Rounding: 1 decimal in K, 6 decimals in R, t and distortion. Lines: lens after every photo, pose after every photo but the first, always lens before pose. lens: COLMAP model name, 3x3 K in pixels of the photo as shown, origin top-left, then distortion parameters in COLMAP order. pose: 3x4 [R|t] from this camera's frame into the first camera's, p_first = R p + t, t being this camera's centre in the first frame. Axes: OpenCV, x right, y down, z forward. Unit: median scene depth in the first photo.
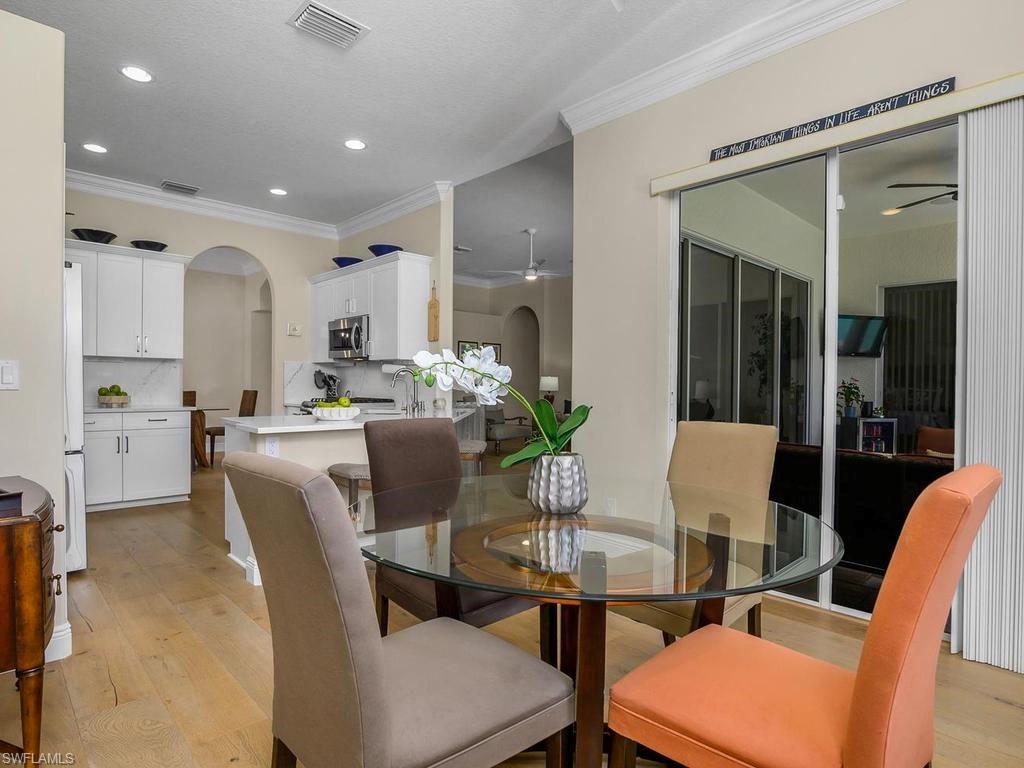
lens RADIAL K [[562.2, 0, 492.3], [0, 562.2, 387.2], [0, 0, 1]] dist [-0.019981, 0.002068]
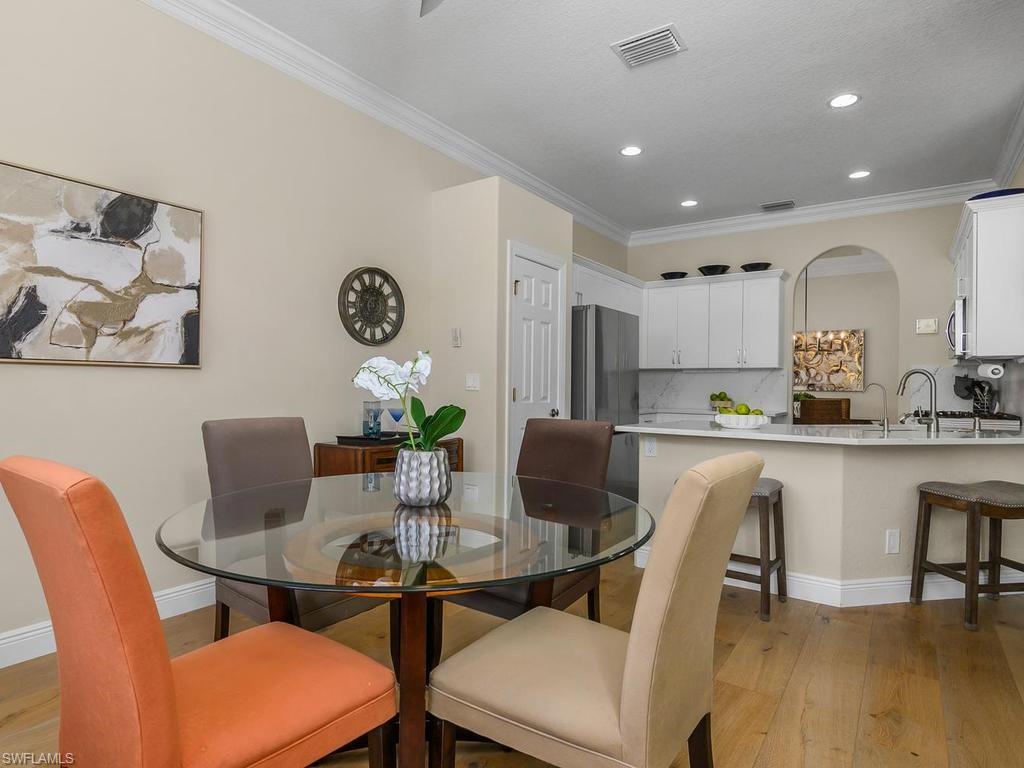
lens RADIAL K [[562.2, 0, 524.2], [0, 562.2, 387.9], [0, 0, 1]] dist [-0.019981, 0.002068]
pose [[0.229829, -0.002815, -0.973227, 0.344543], [-0.014729, 0.999871, -0.006370, 0.001175], [0.973119, 0.015799, 0.229758, 0.280701]]
